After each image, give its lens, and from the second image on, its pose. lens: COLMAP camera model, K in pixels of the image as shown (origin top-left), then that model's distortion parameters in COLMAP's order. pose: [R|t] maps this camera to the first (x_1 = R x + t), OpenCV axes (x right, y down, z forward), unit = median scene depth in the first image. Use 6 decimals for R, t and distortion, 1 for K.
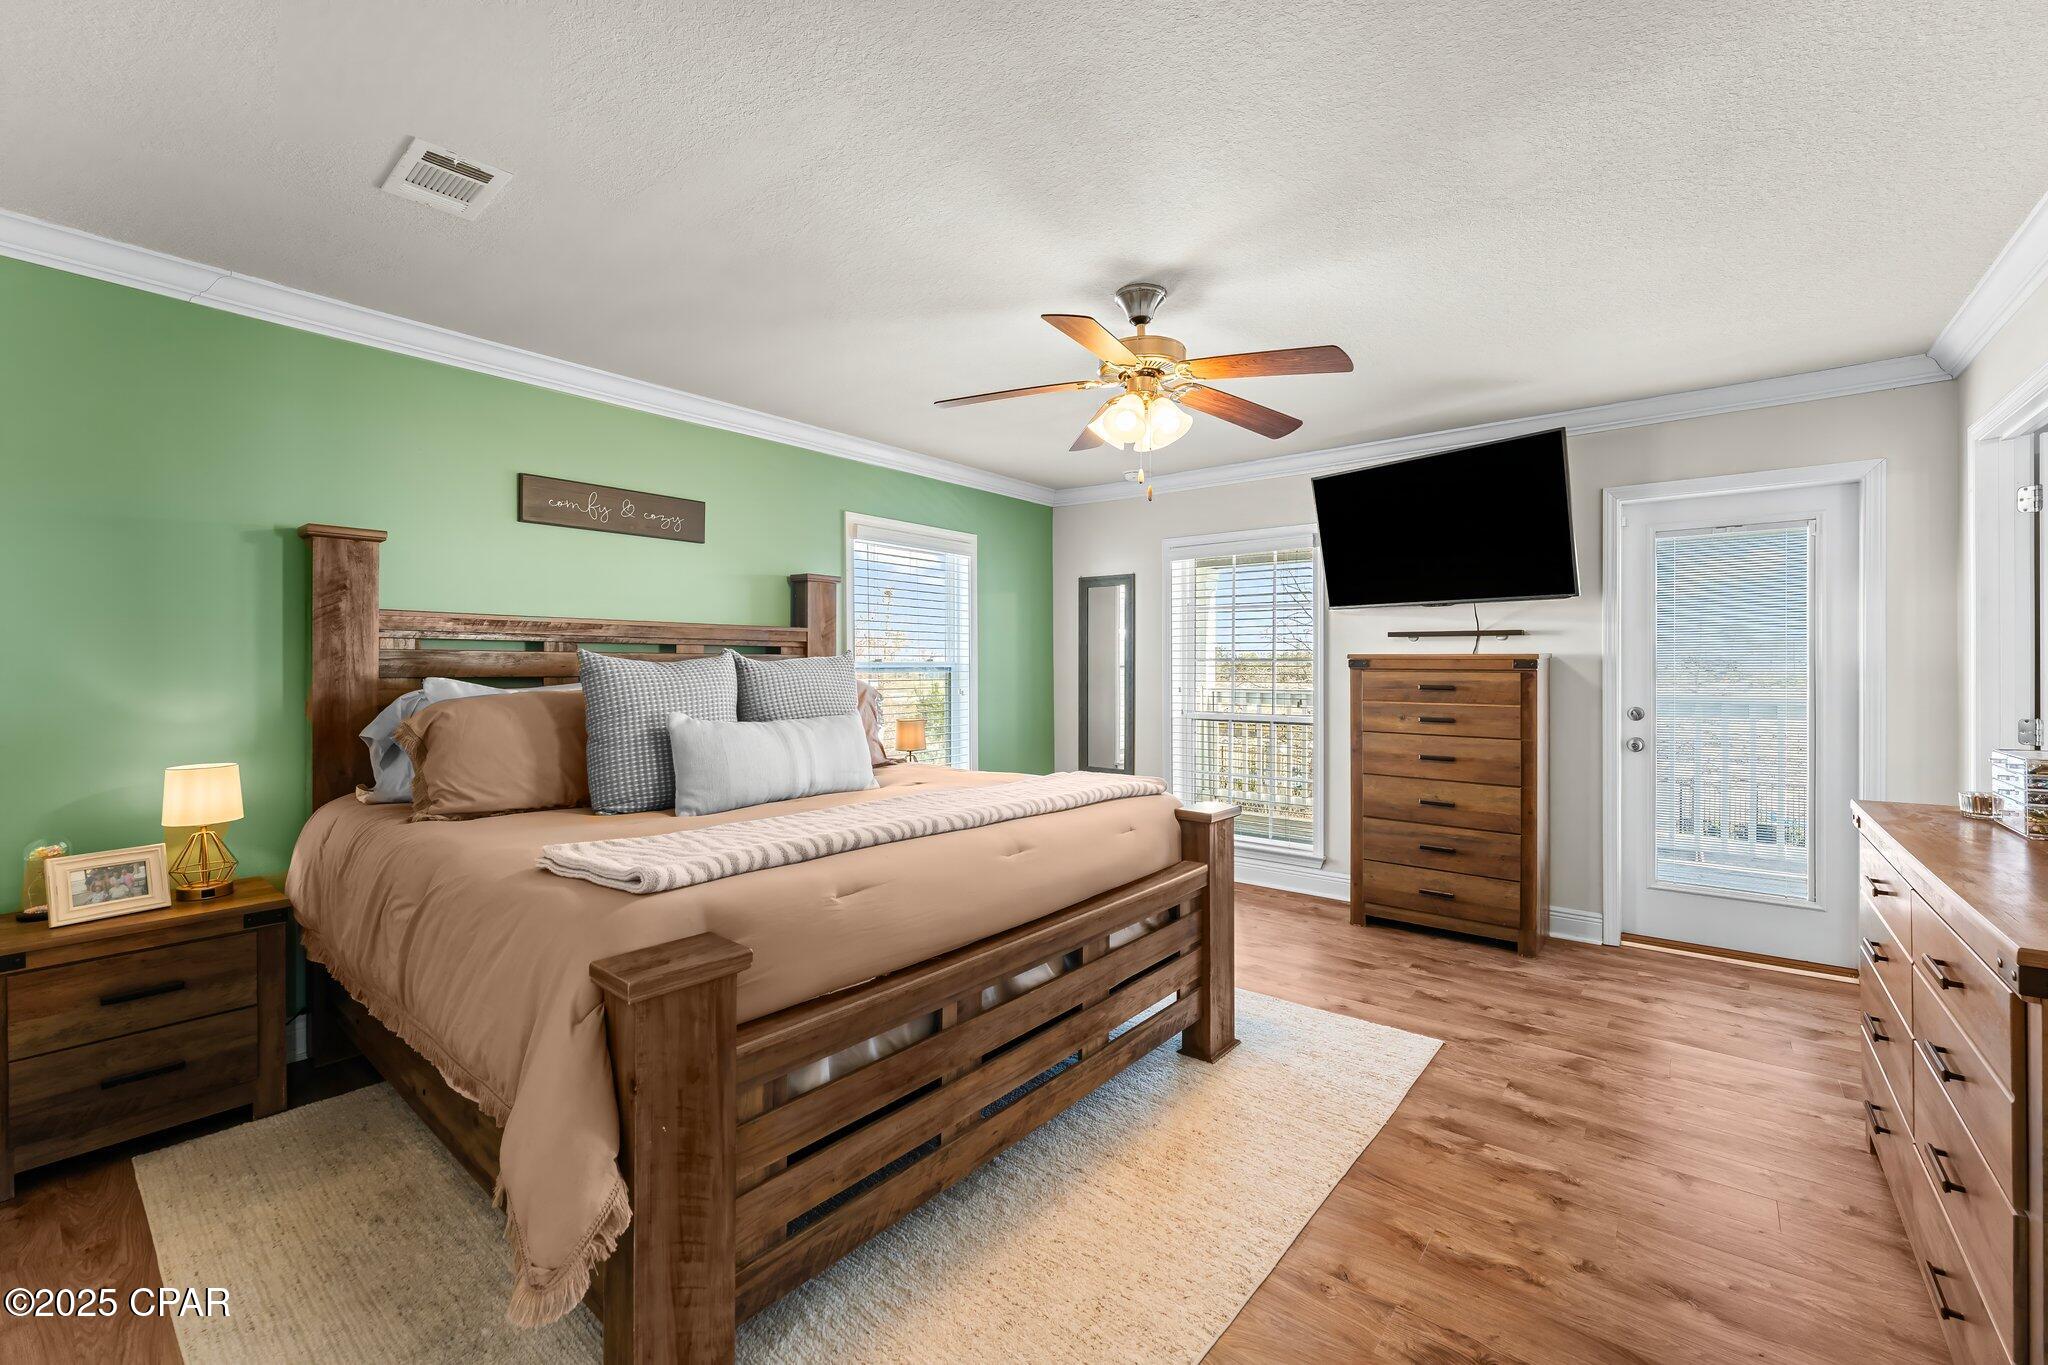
lens RADIAL K [[817.6, 0, 1024.8], [0, 817.6, 654.5], [0, 0, 1]] dist [0.000358, 0.000046]
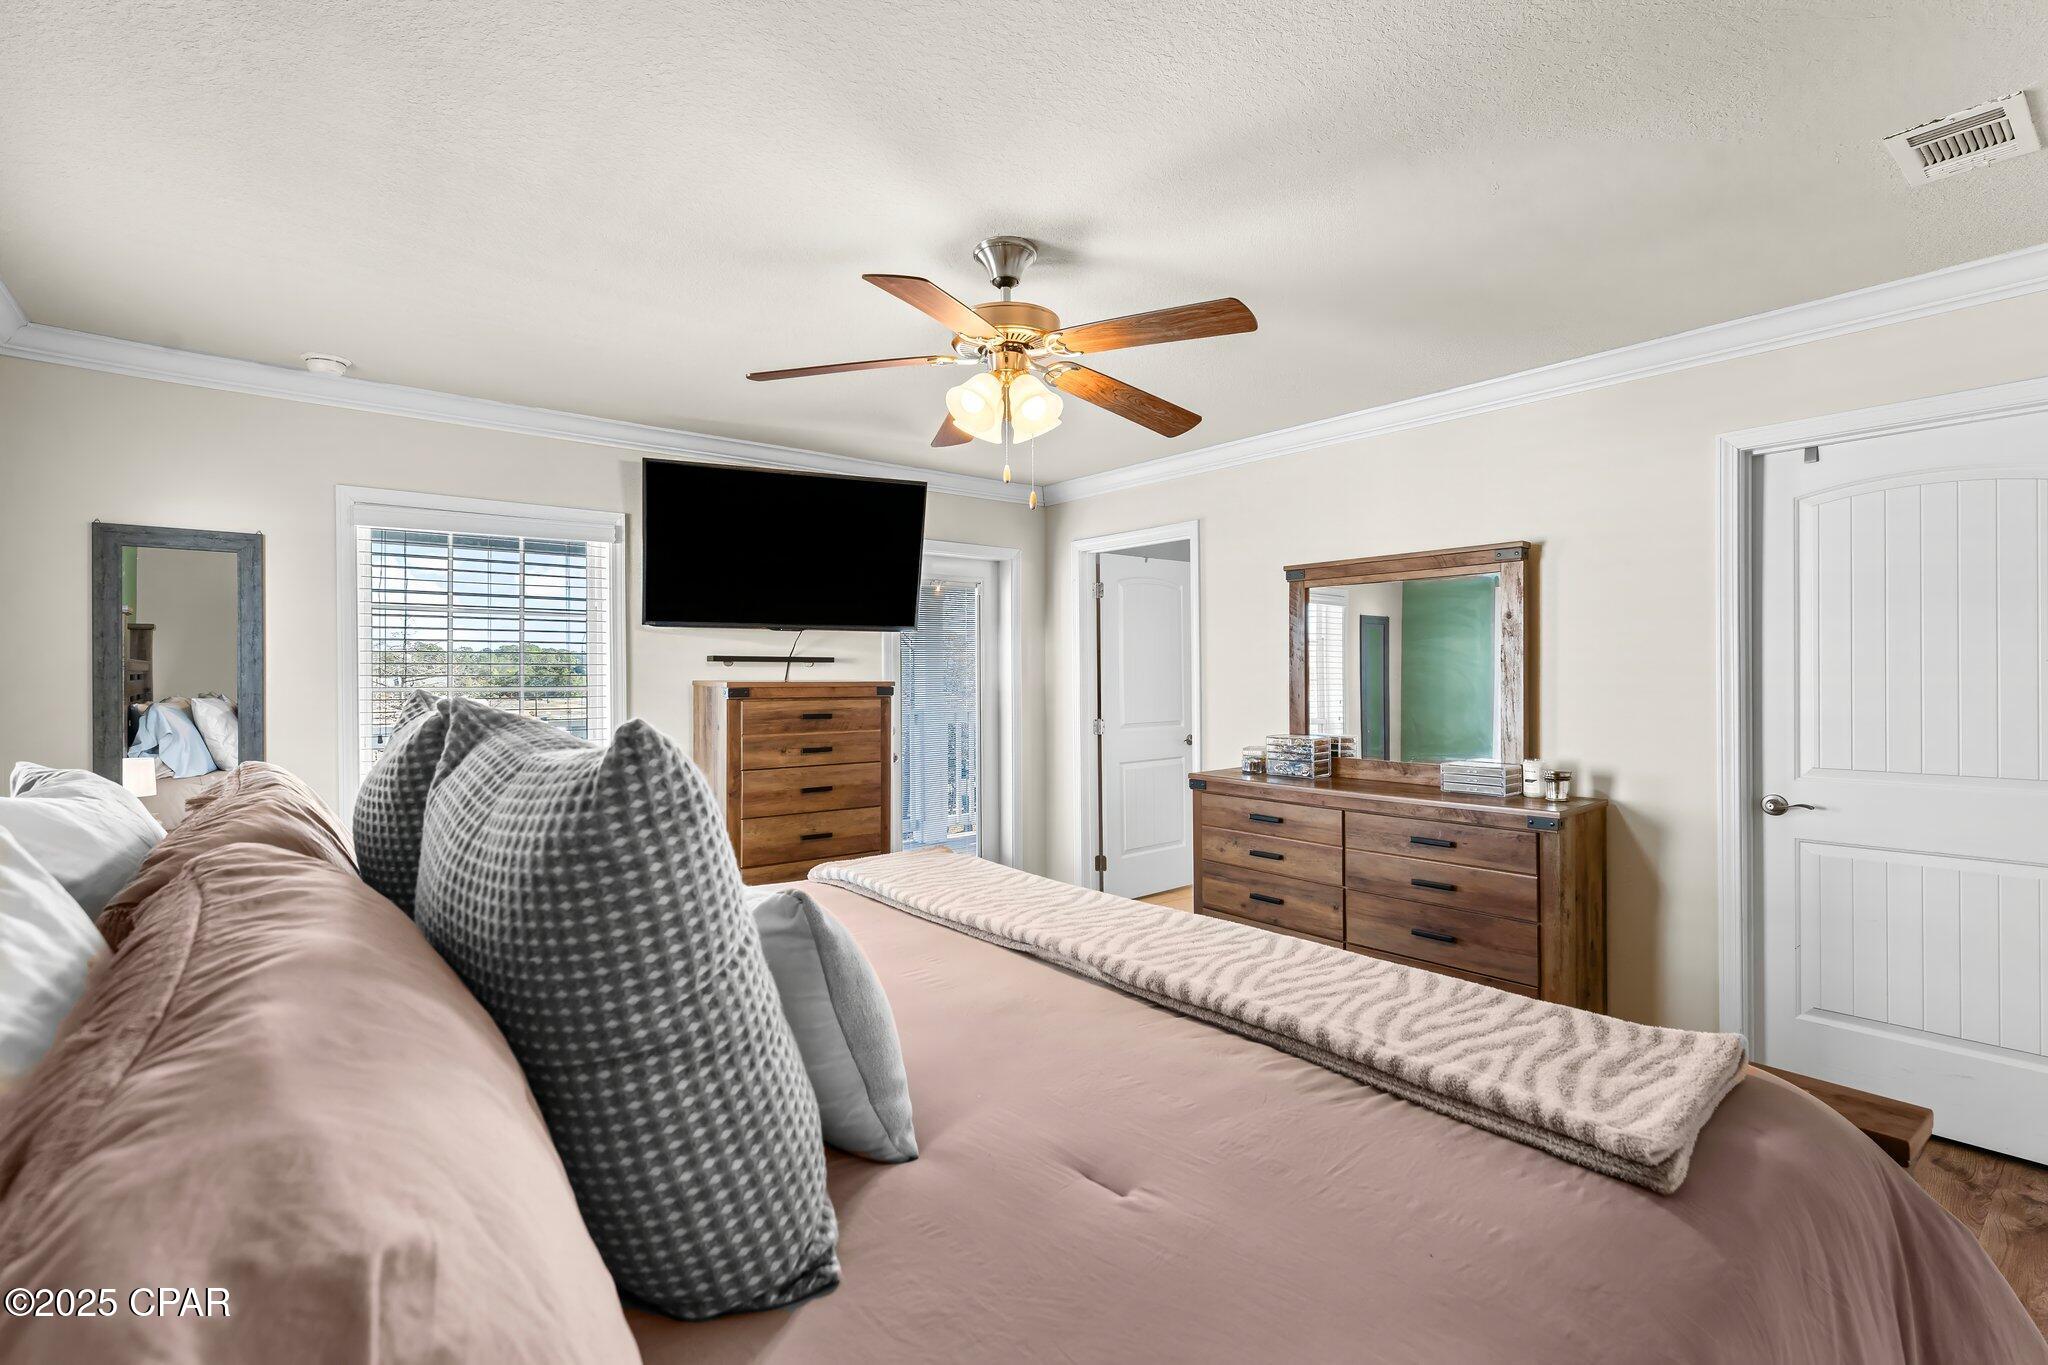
lens RADIAL K [[946.7, 0, 1024.0], [0, 946.7, 682.5], [0, 0, 1]] dist [0.000575, 0.000067]
pose [[0.203516, -0.004676, 0.979060, -0.561432], [0.001038, 0.999989, 0.004560, -0.004015], [-0.979071, 0.000088, 0.203519, 0.557608]]
